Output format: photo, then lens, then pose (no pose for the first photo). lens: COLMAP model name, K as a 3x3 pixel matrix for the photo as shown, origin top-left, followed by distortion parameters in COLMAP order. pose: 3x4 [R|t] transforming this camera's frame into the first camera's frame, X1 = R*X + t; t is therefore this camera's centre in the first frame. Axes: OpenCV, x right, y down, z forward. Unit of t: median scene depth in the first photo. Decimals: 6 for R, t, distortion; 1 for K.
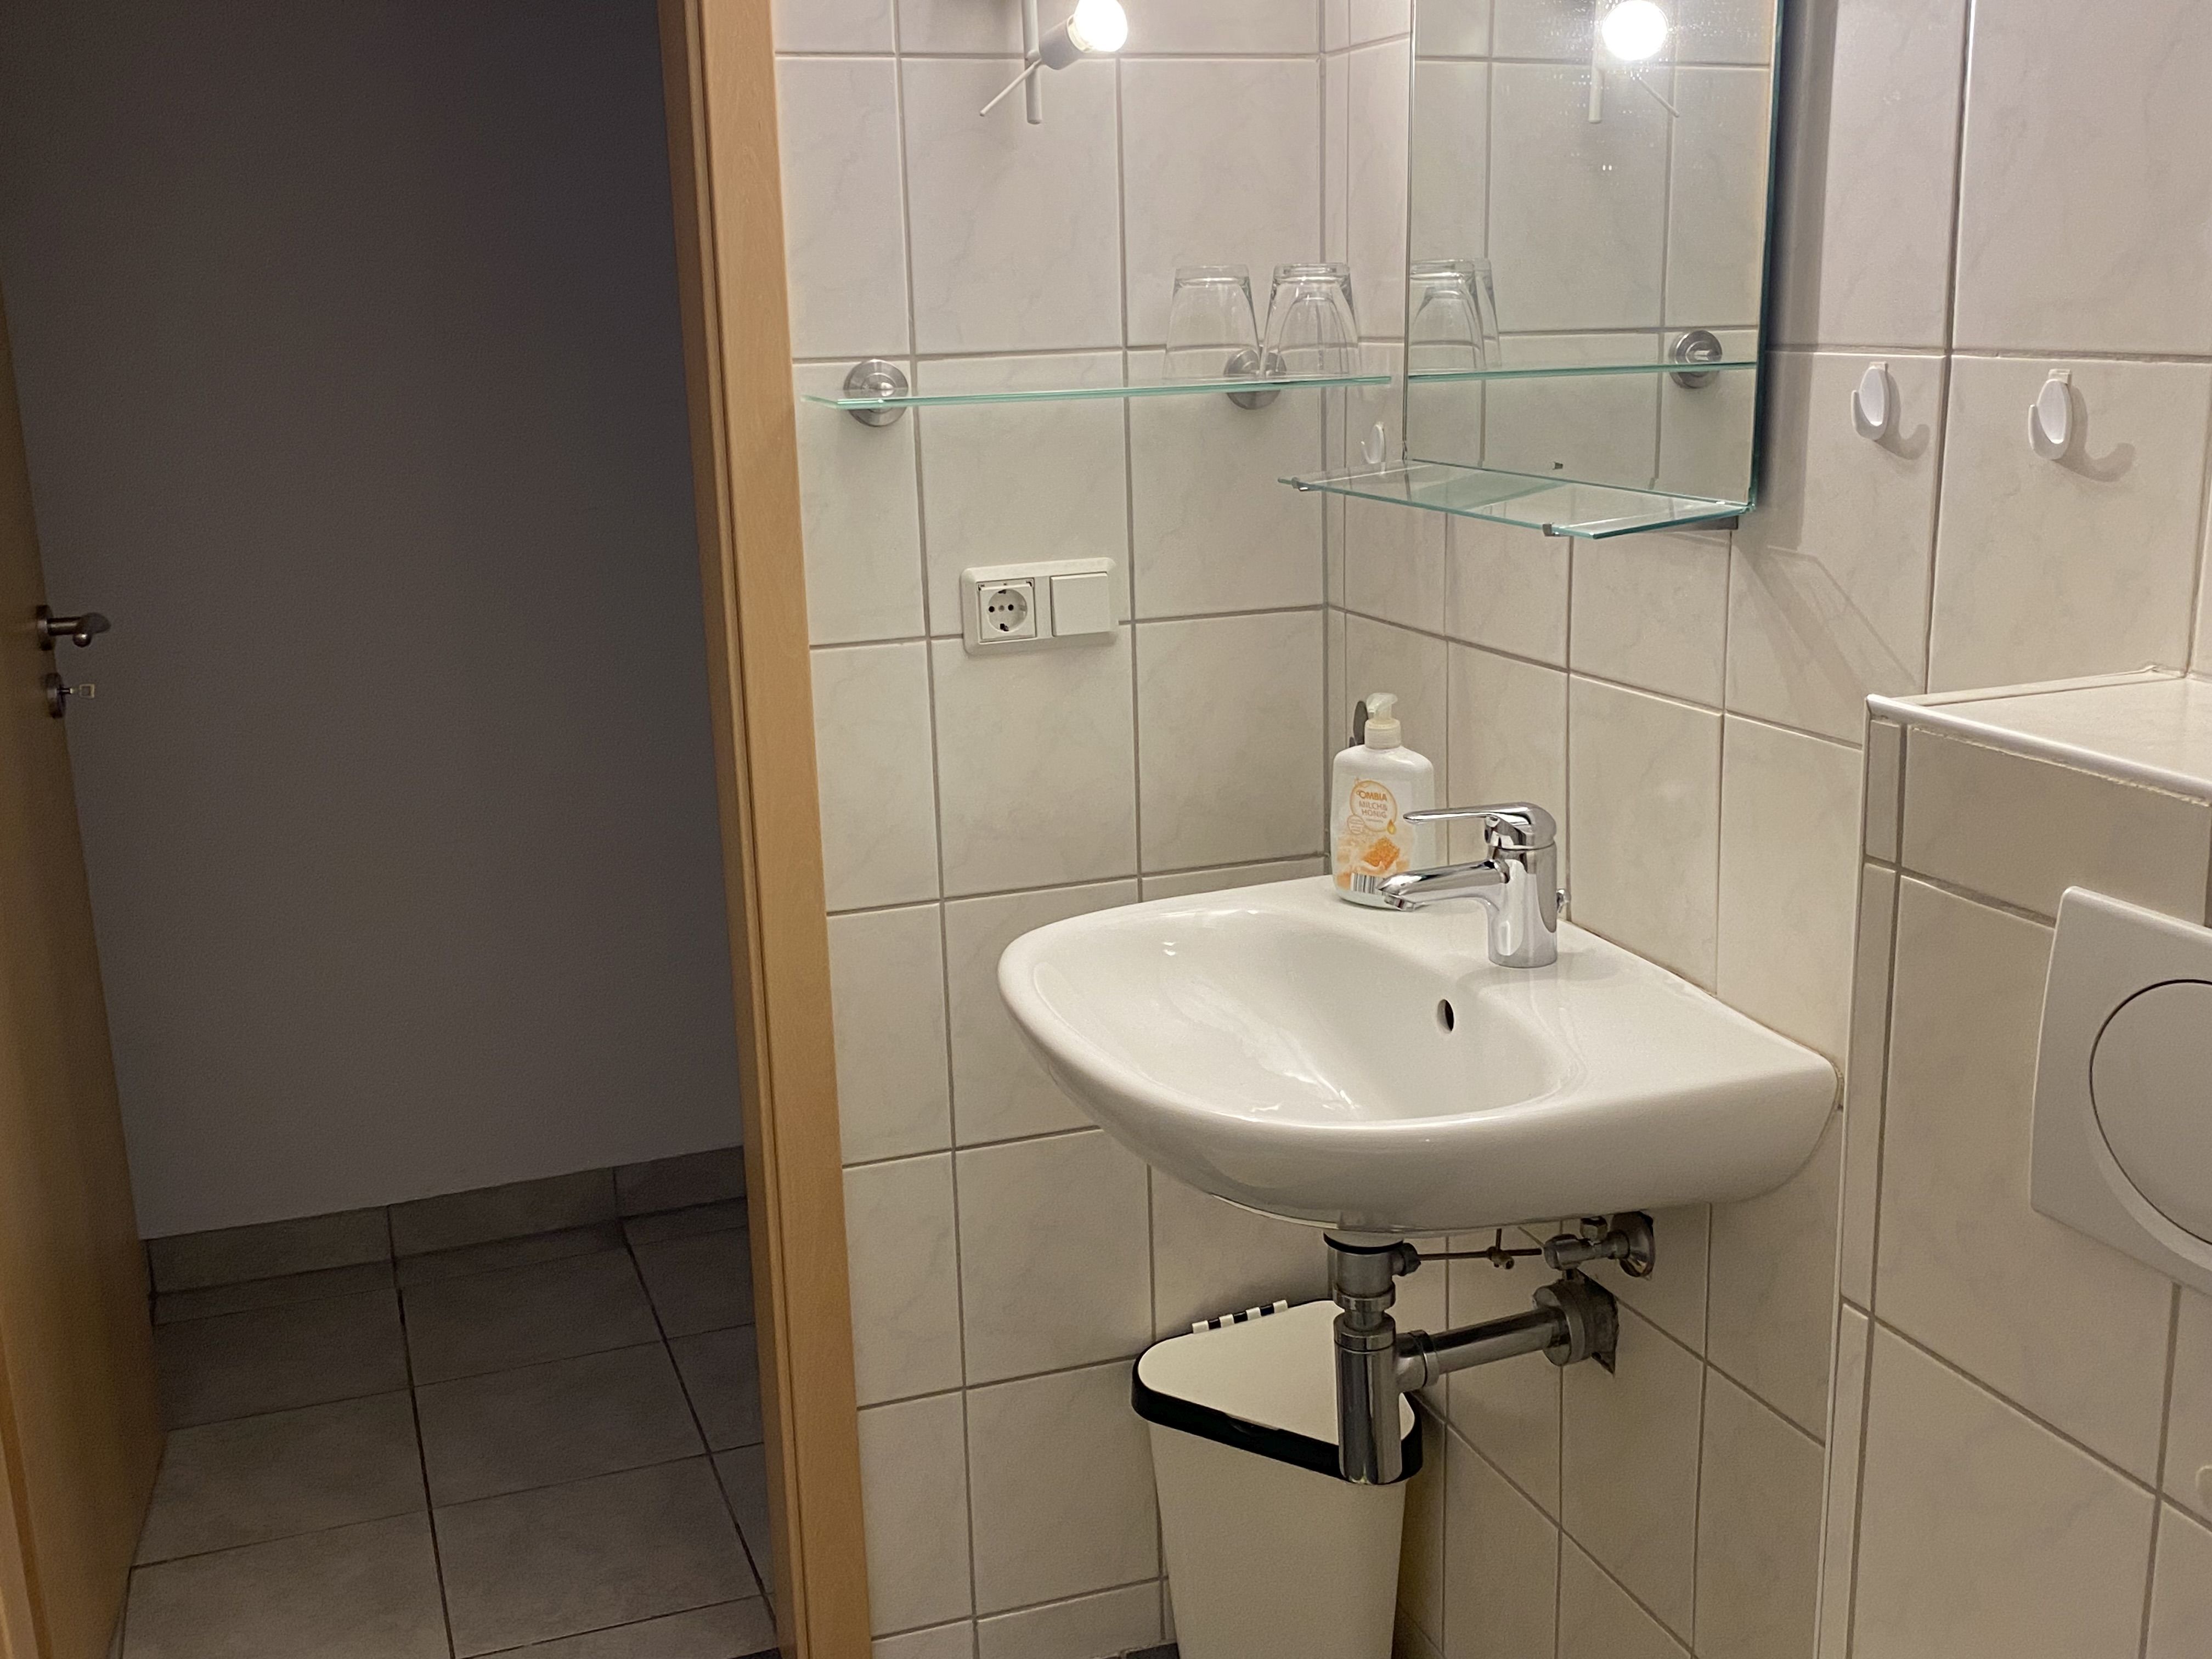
lens RADIAL K [[2257.2, 0, 1106.0], [0, 2257.2, 829.5], [0, 0, 1]] dist [0.161630, -0.320837]
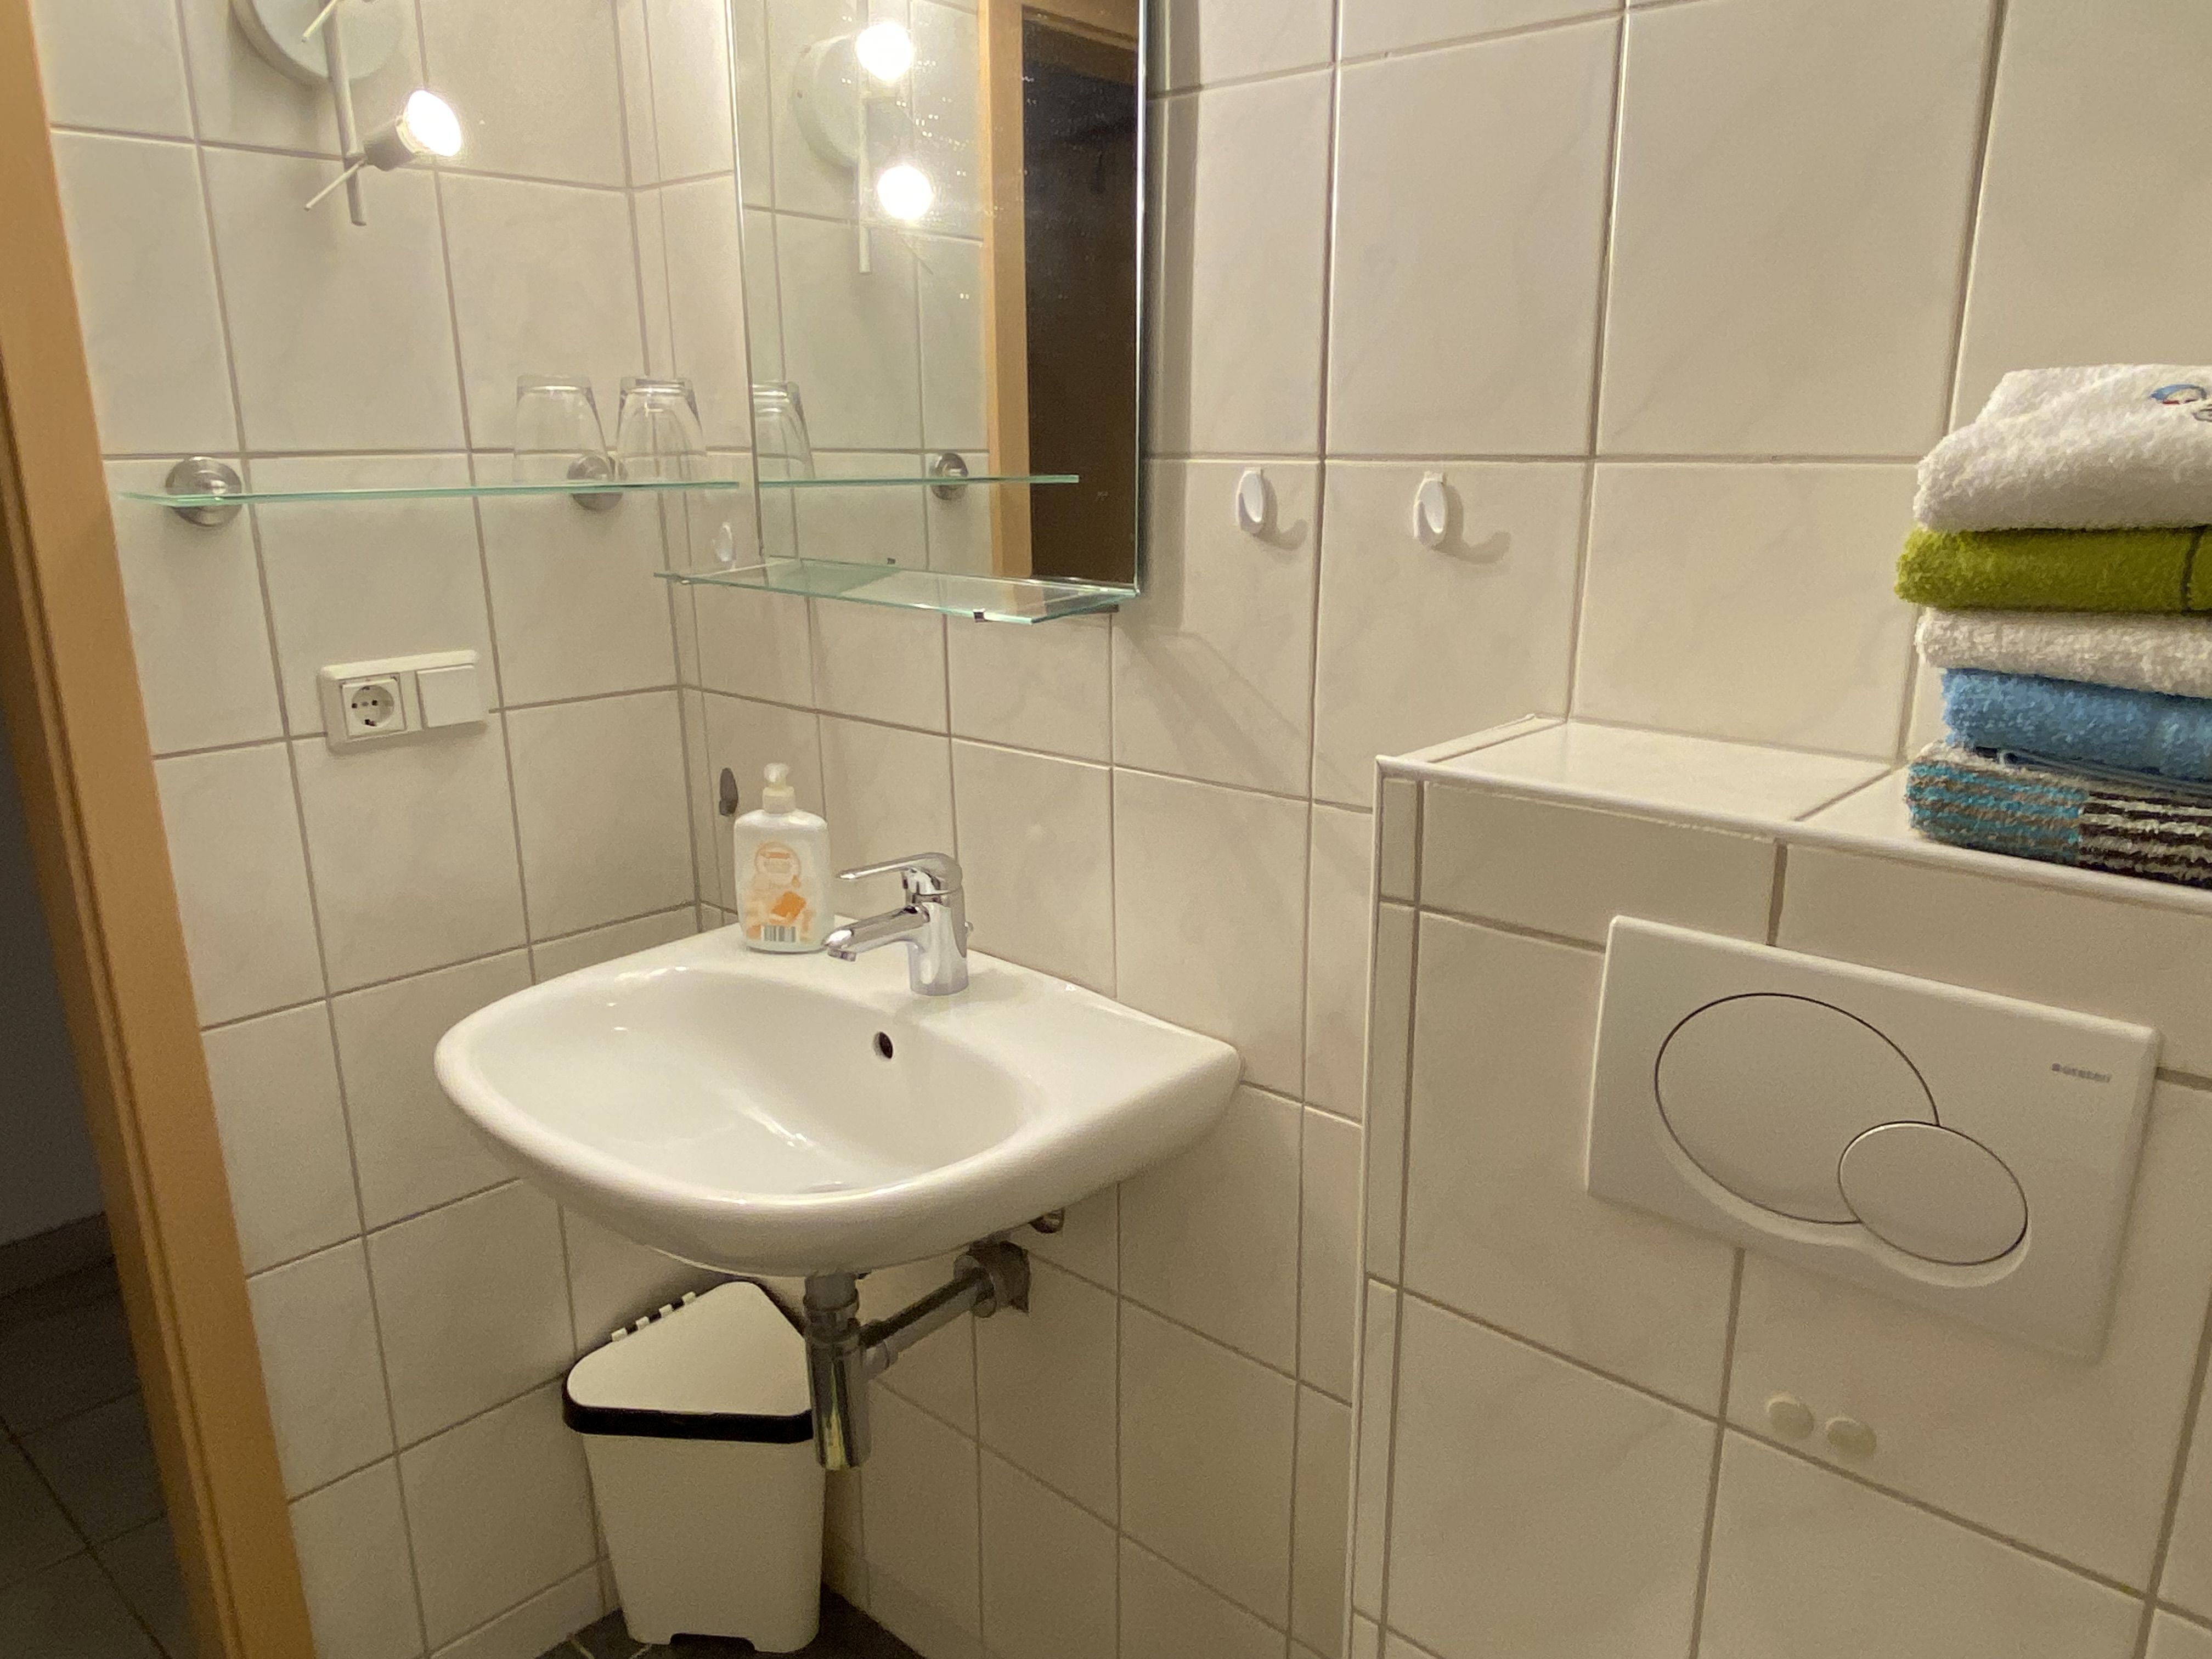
lens RADIAL K [[1529.1, 0, 1102.7], [0, 1529.1, 847.3], [0, 0, 1]] dist [0.123054, -0.165739]
pose [[0.883240, -0.101108, 0.457891, -0.085097], [0.091019, 0.994872, 0.044110, -0.036511], [-0.460003, 0.002717, 0.887913, 0.238027]]
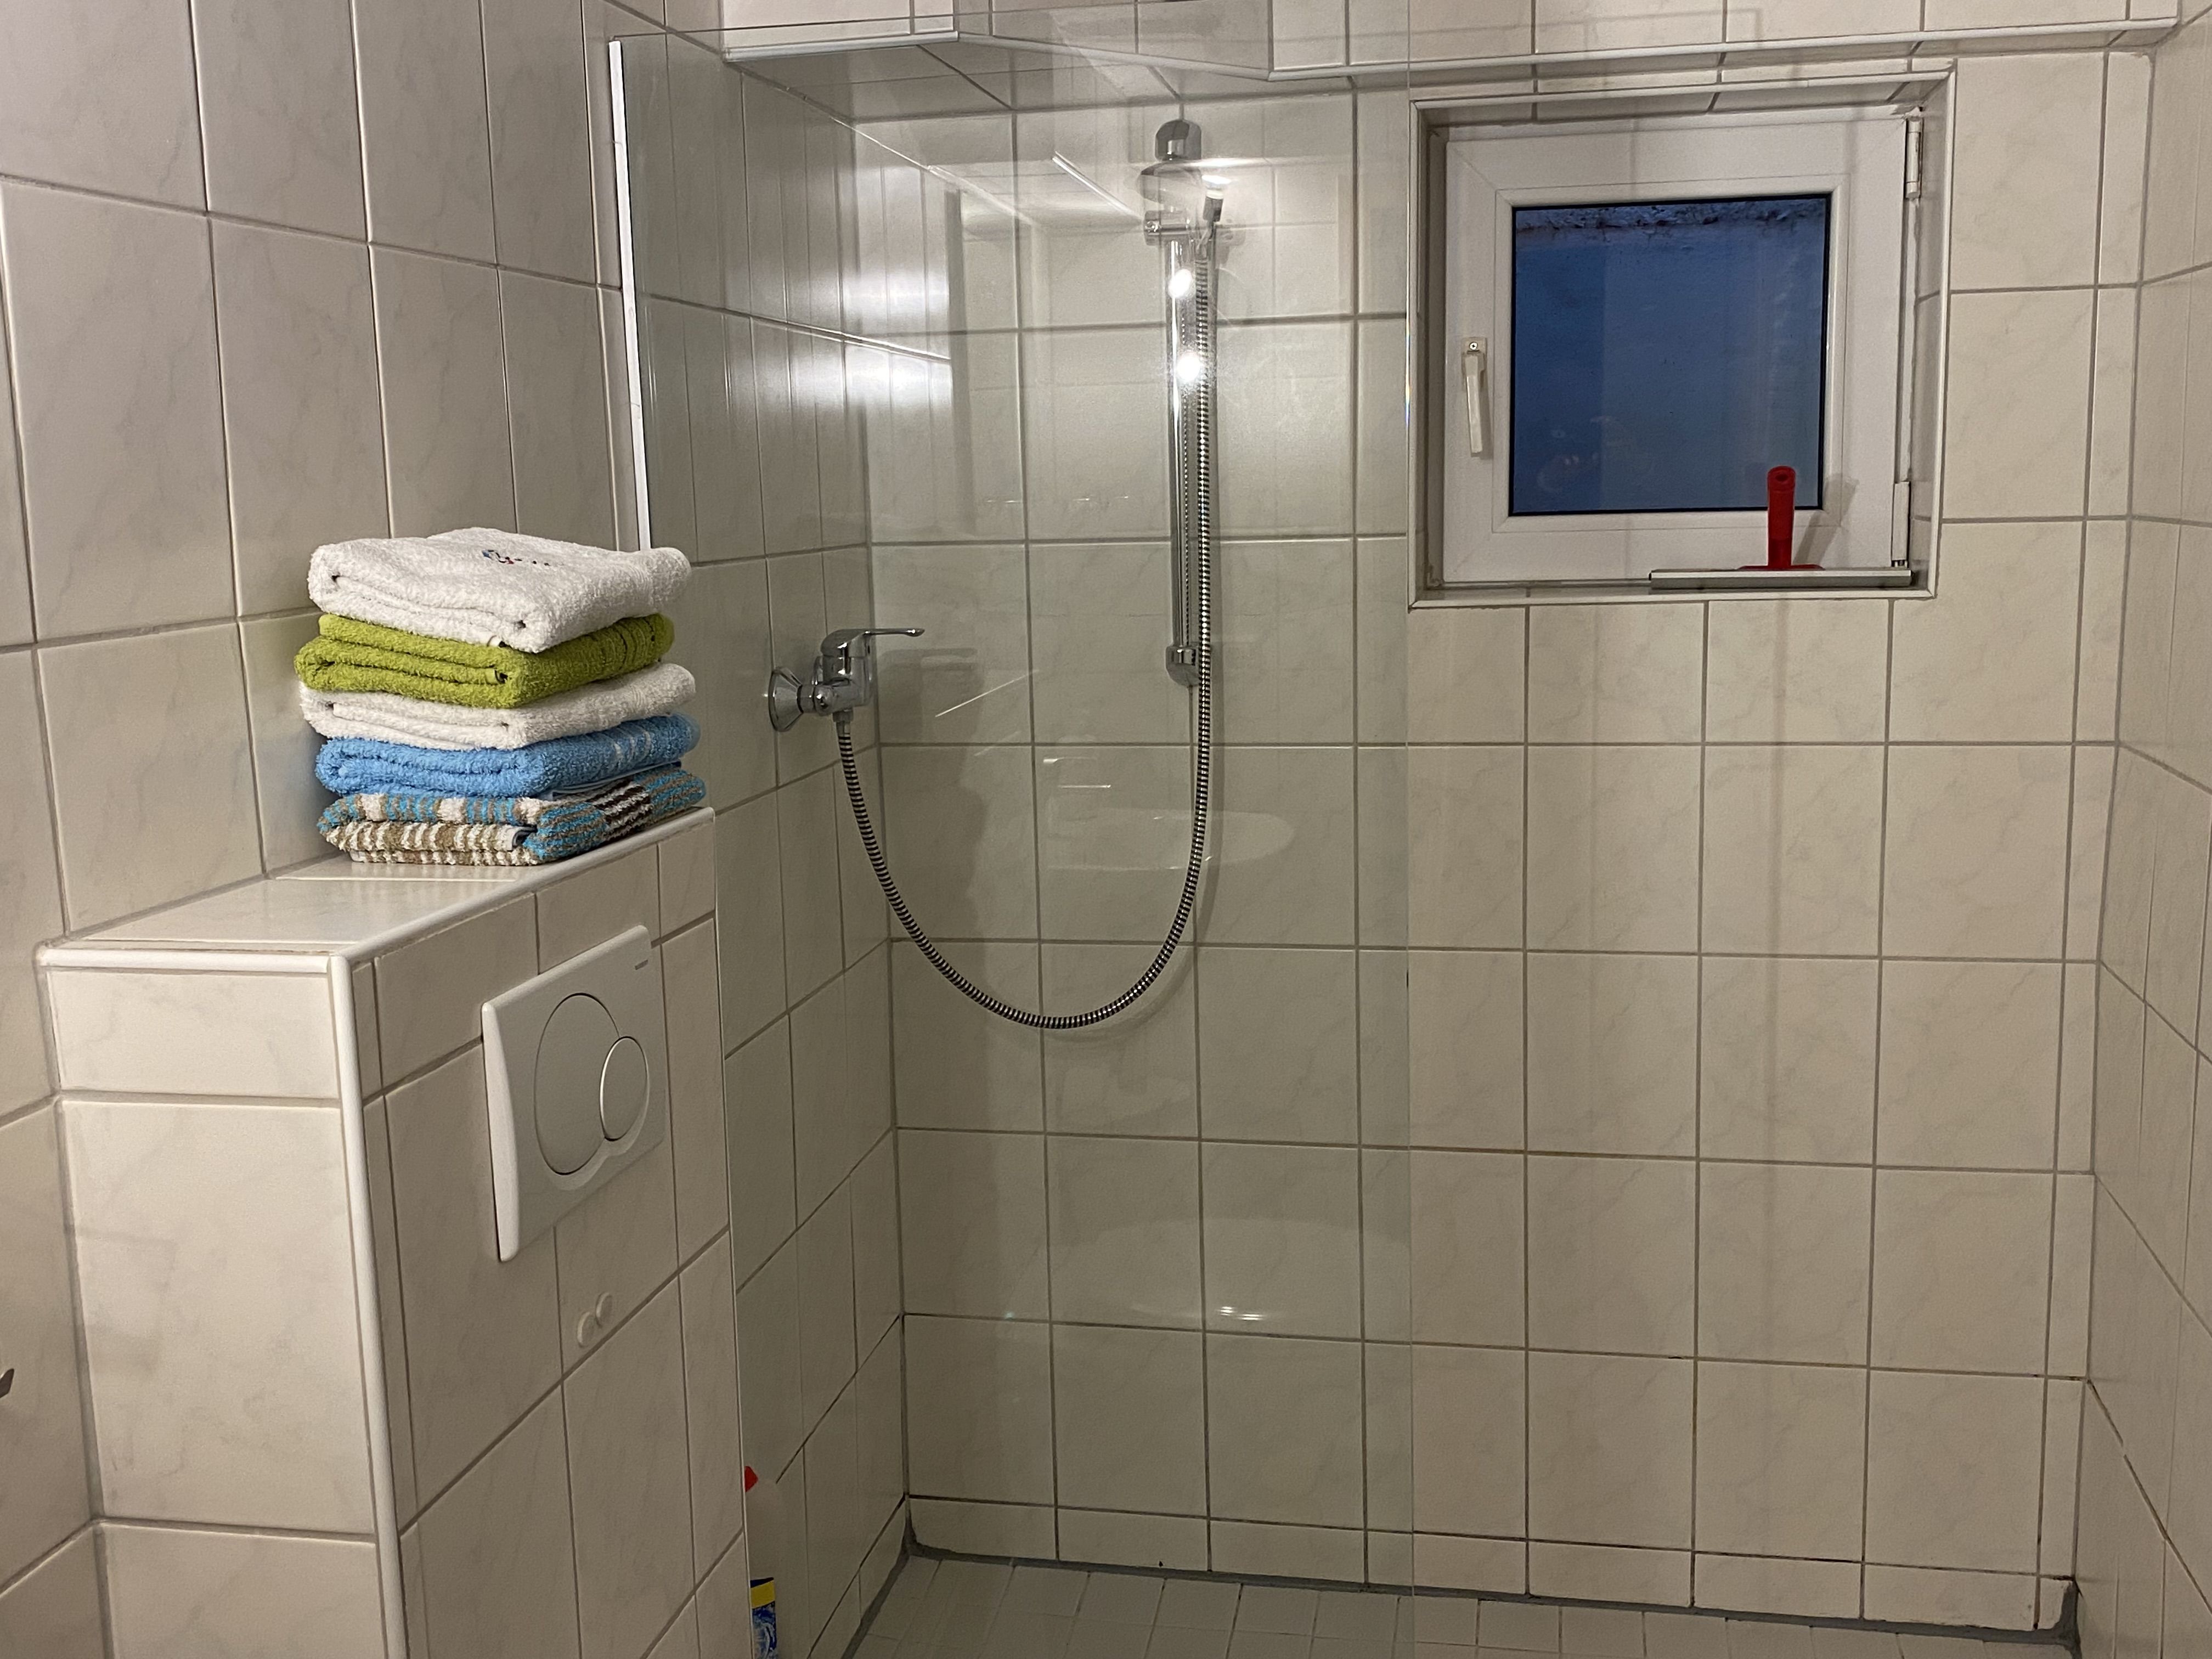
lens RADIAL K [[2274.1, 0, 1106.0], [0, 2274.1, 829.5], [0, 0, 1]] dist [0.134948, -0.319264]
pose [[-0.855847, -0.036418, 0.515945, -0.304092], [0.165617, 0.925703, 0.340065, -0.249414], [-0.489997, 0.376493, -0.786229, 0.998702]]
